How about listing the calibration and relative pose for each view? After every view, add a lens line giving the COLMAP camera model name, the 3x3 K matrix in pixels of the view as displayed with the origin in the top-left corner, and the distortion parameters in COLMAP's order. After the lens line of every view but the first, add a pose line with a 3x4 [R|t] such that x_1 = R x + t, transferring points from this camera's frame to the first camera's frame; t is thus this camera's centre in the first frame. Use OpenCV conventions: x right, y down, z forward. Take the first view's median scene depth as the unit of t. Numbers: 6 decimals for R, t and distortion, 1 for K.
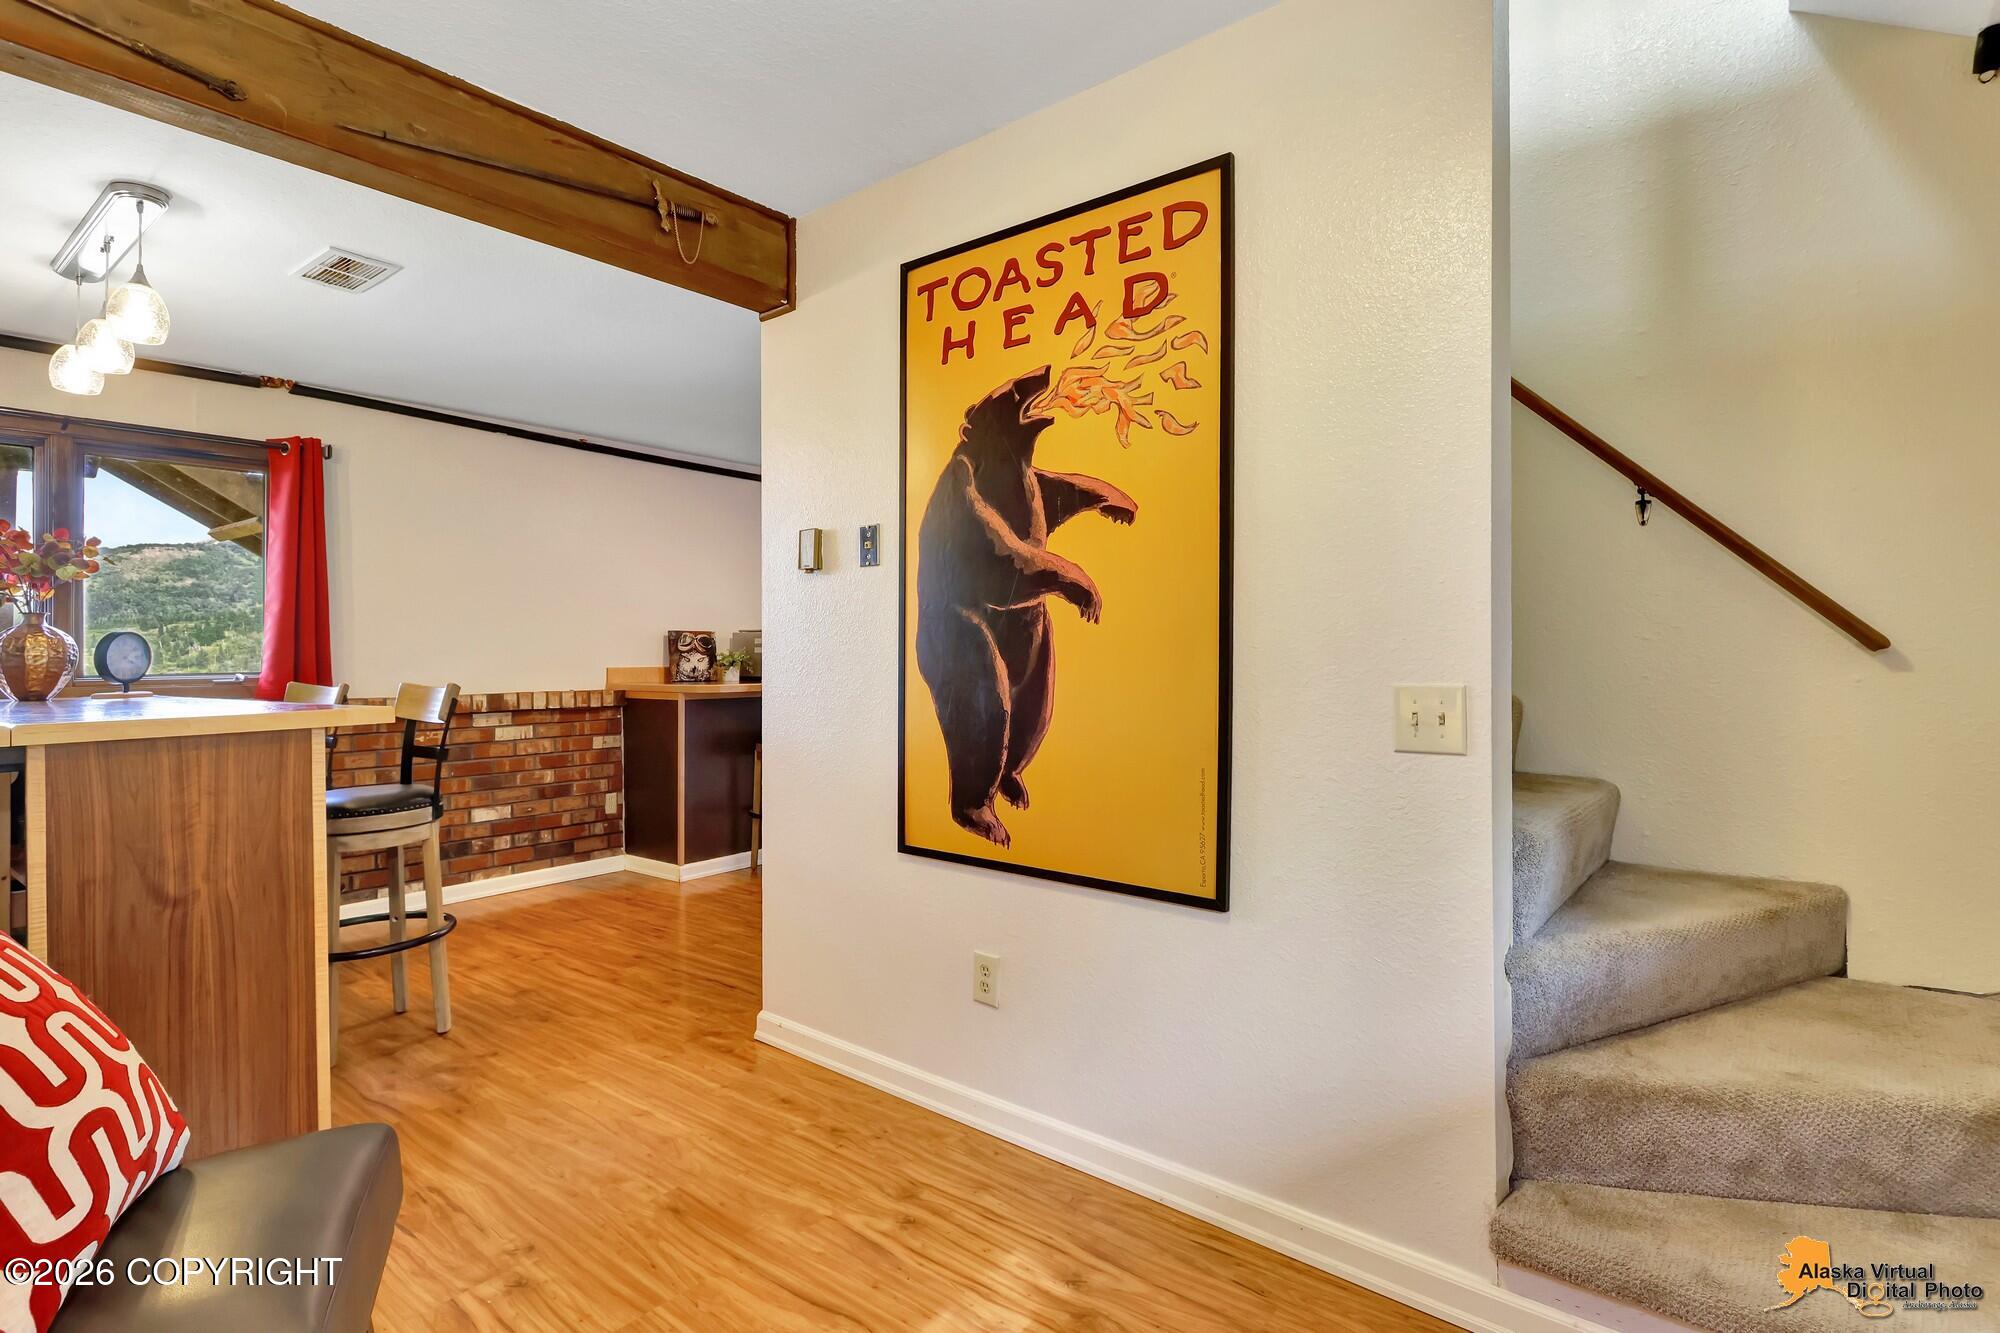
lens RADIAL K [[1024.8, 0, 1019.5], [0, 1024.8, 651.3], [0, 0, 1]] dist [0.009319, -0.001326]
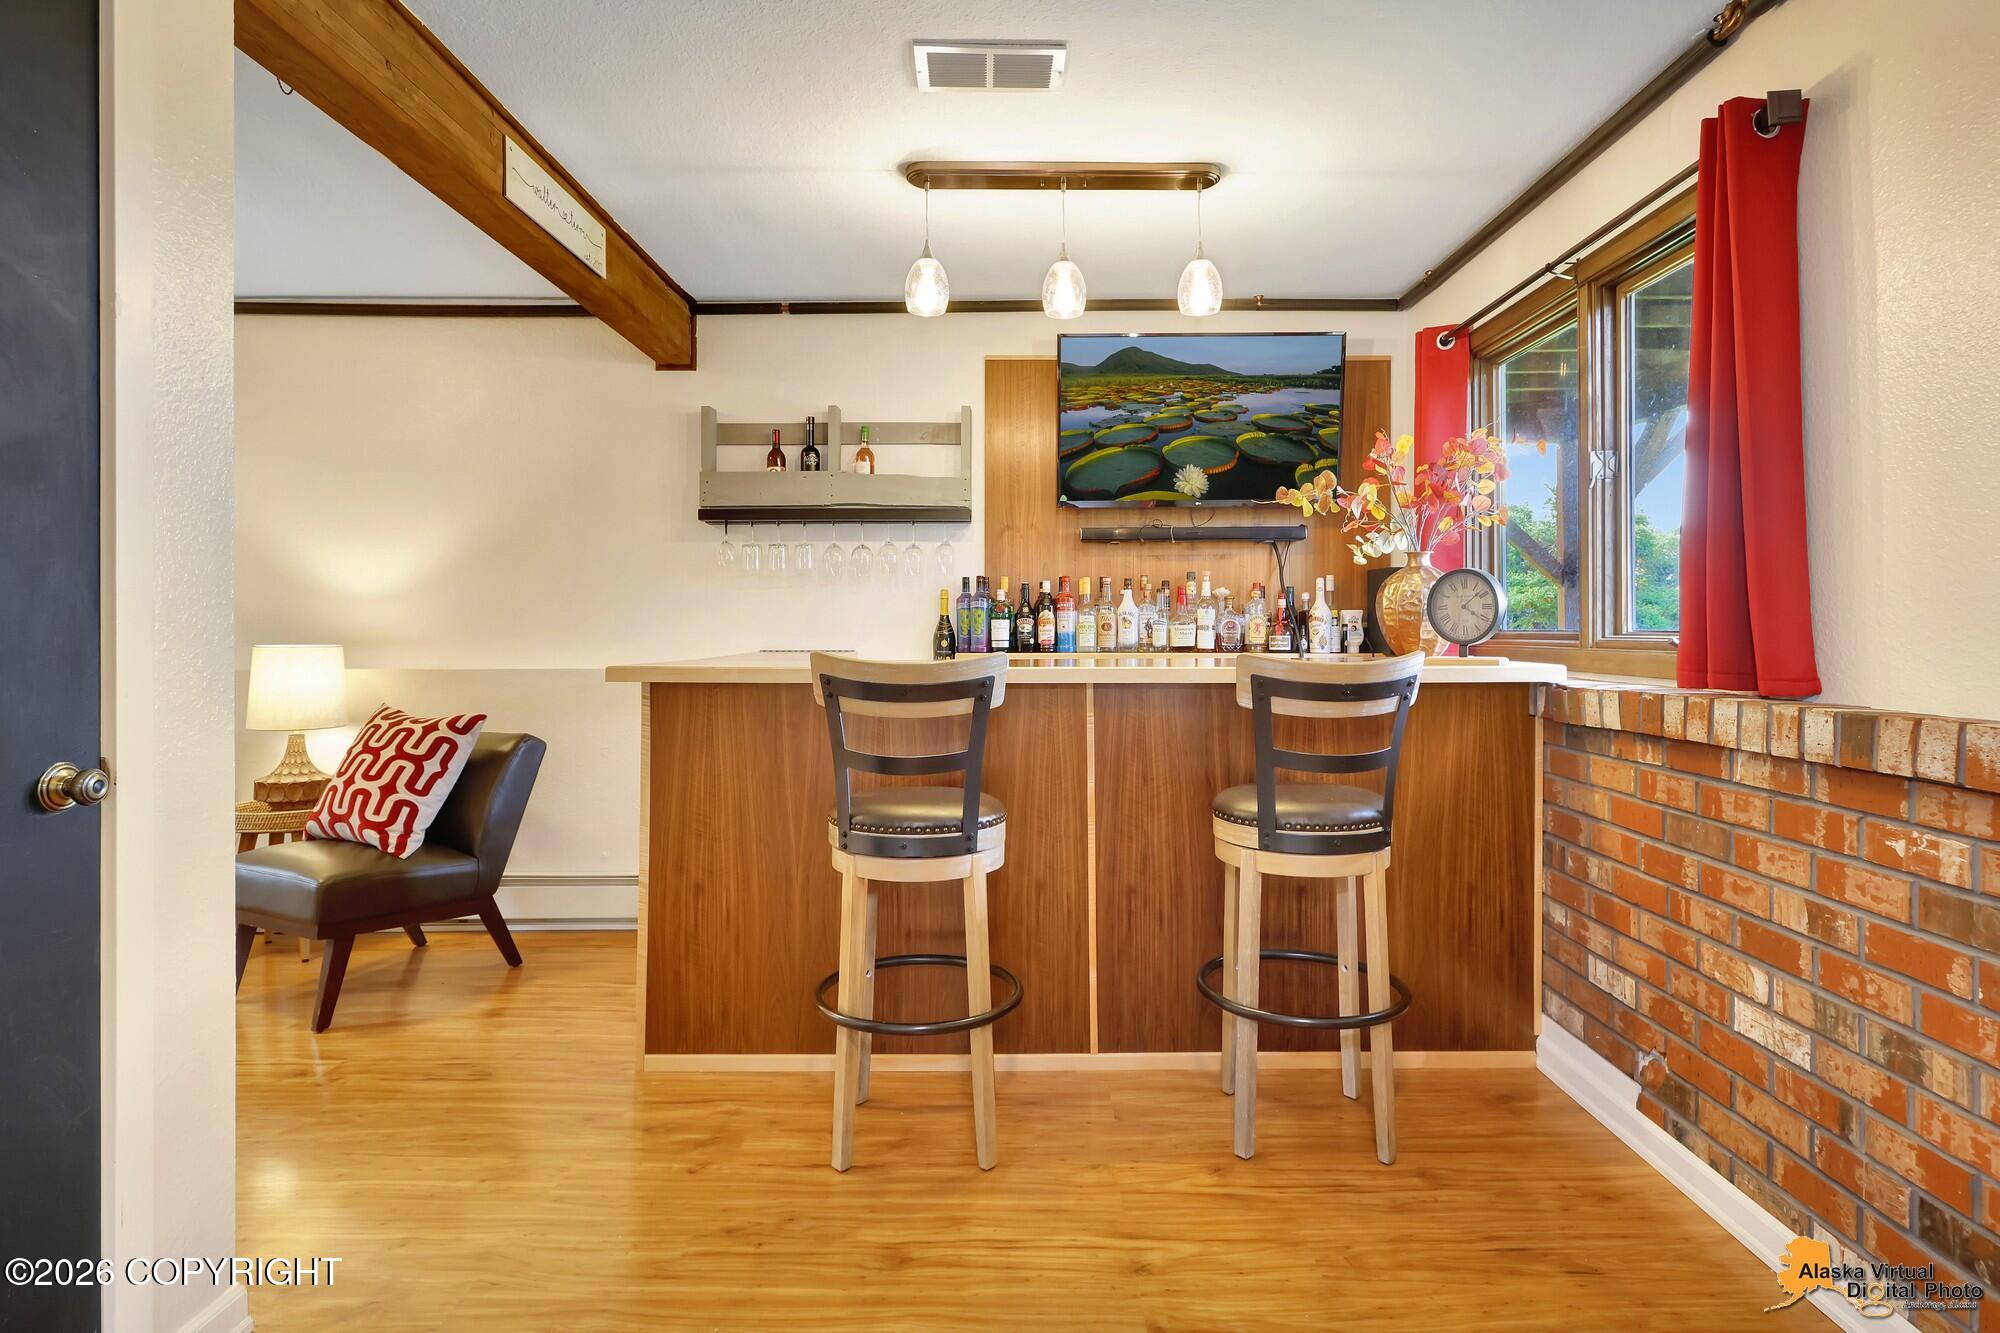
lens RADIAL K [[1024.8, 0, 997.5], [0, 1024.8, 622.8], [0, 0, 1]] dist [0.009319, -0.001326]
pose [[-0.791833, 0.013890, -0.610580, -0.140644], [0.020648, 0.999779, -0.004035, 0.009143], [0.610388, -0.015802, -0.791945, 0.970646]]
